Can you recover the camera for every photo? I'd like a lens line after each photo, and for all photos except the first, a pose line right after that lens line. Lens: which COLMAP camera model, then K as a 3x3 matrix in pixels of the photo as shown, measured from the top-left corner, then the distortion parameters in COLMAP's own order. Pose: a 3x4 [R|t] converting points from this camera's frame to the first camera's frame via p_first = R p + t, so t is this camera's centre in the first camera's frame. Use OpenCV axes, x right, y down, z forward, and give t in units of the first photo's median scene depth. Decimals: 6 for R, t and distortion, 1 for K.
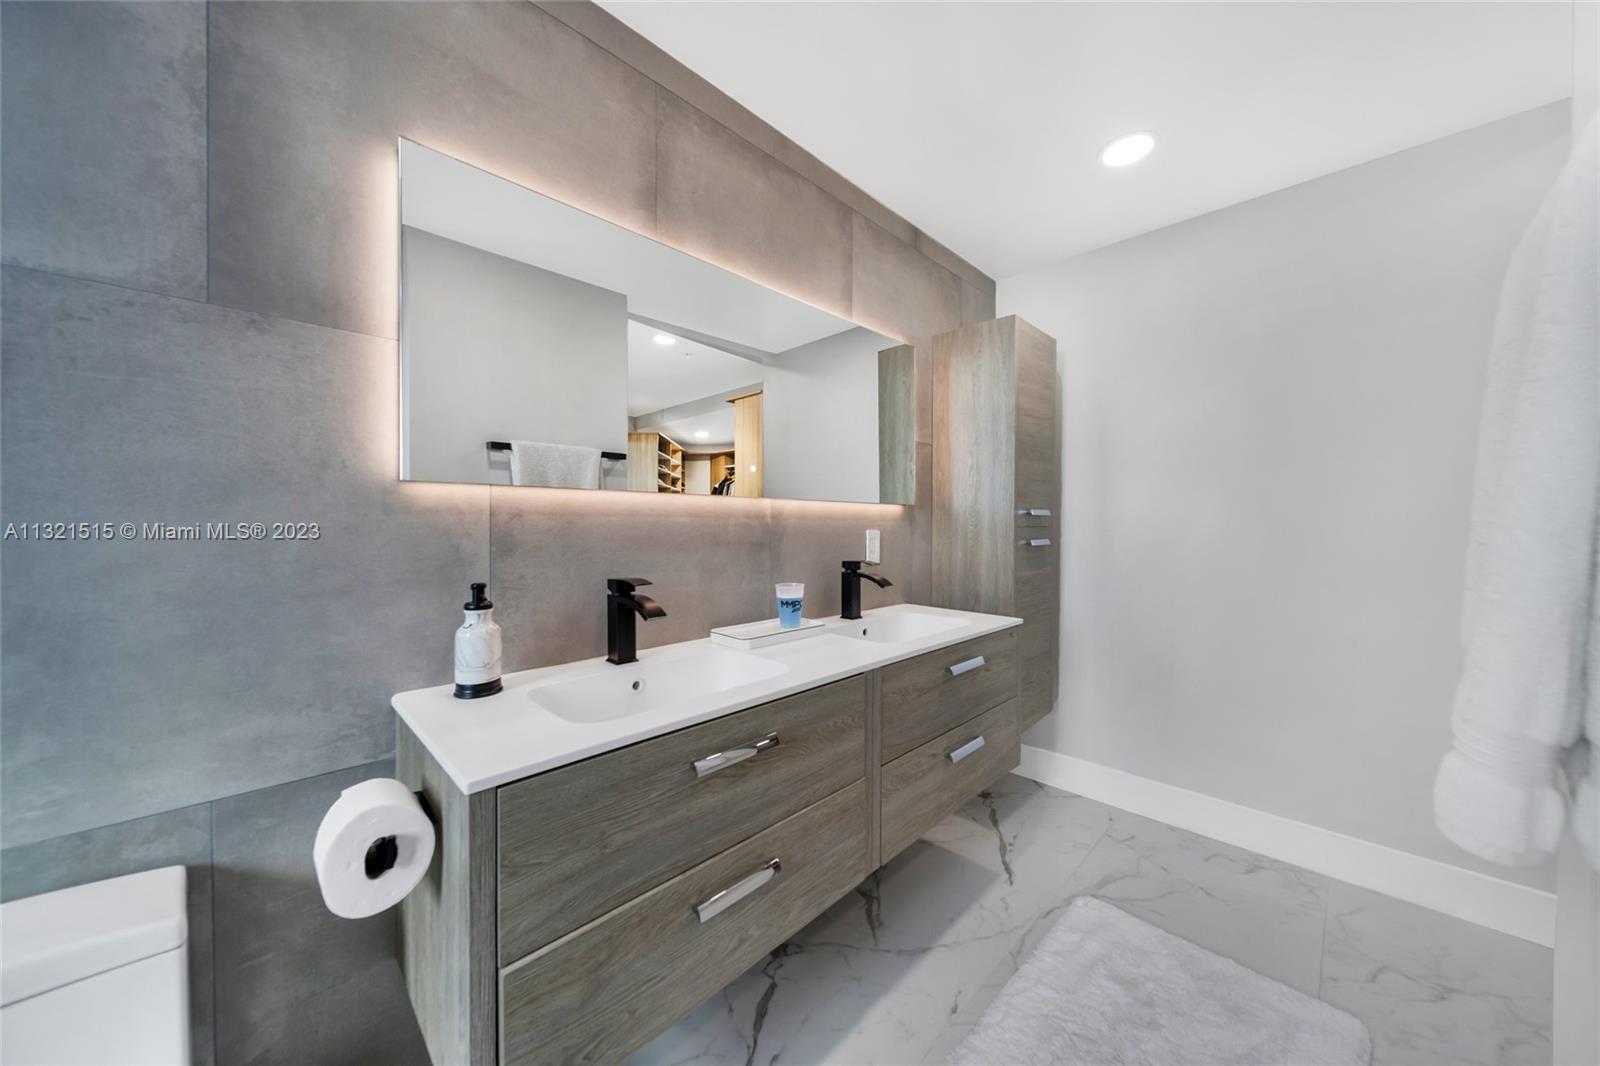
lens RADIAL K [[555.5, 0, 790.6], [0, 555.5, 530.8], [0, 0, 1]] dist [0.001998, -0.000108]
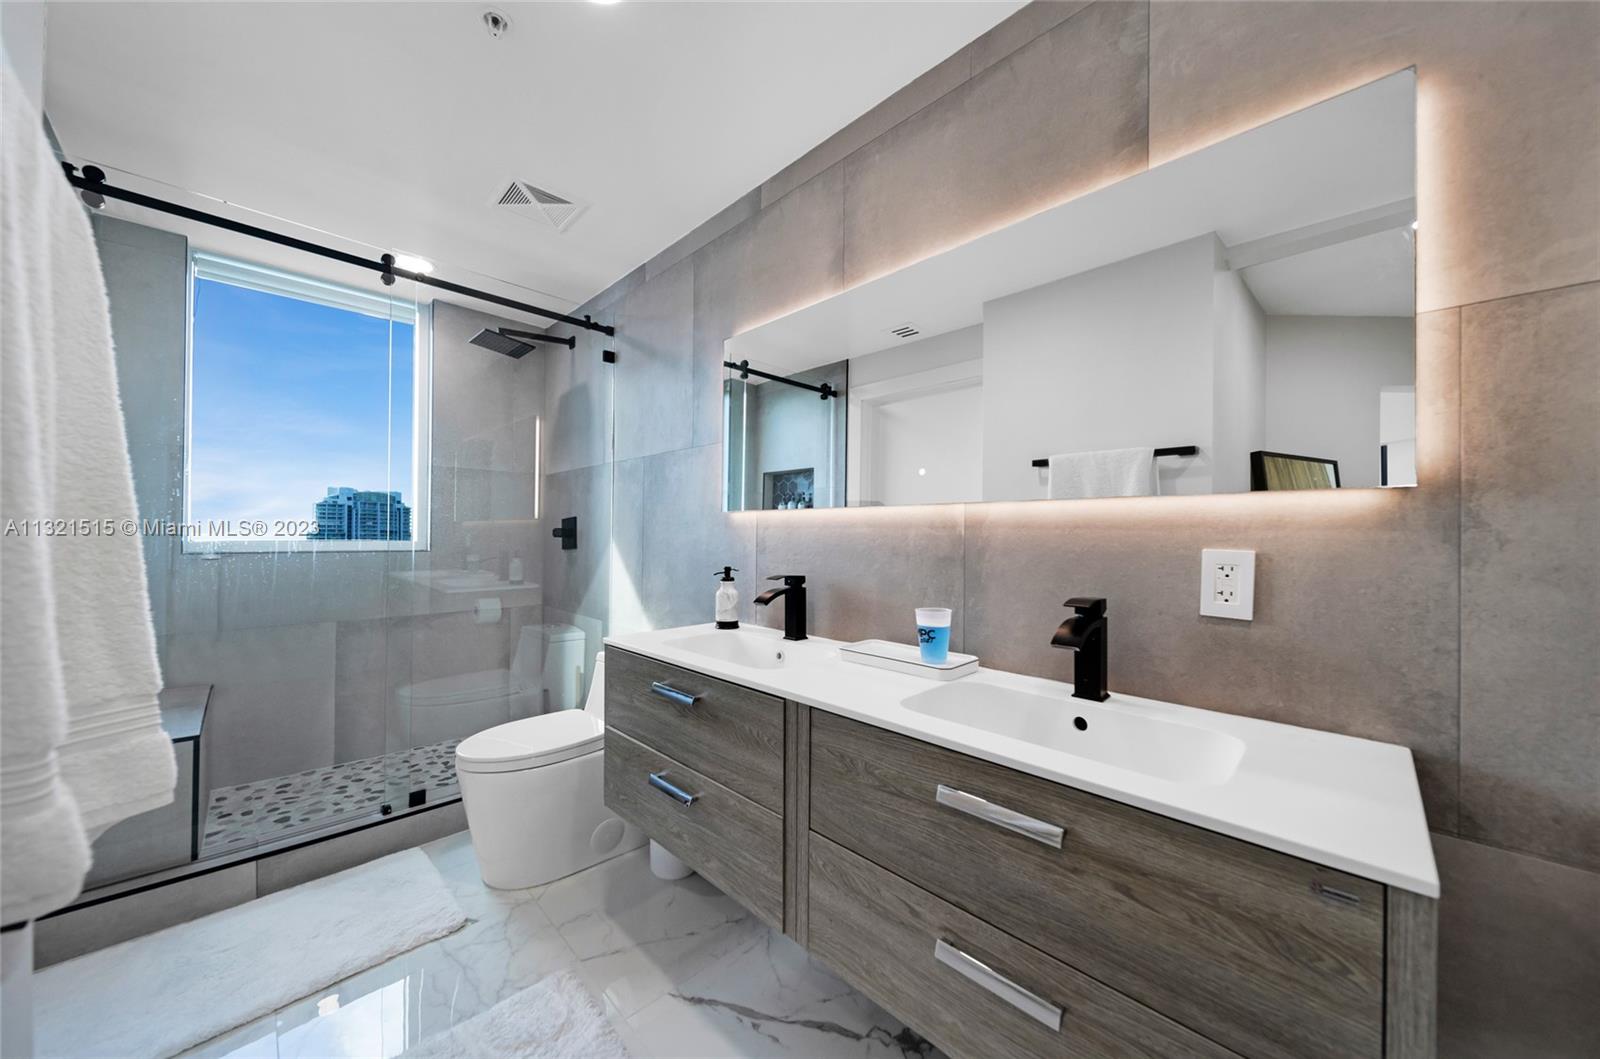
lens RADIAL K [[549.6, 0, 792.5], [0, 549.6, 533.2], [0, 0, 1]] dist [0.009063, -0.000253]
pose [[-0.001148, -0.005345, -0.999985, 0.873571], [-0.020529, 0.999775, -0.005321, -0.006378], [0.999789, 0.020523, -0.001257, 0.863294]]
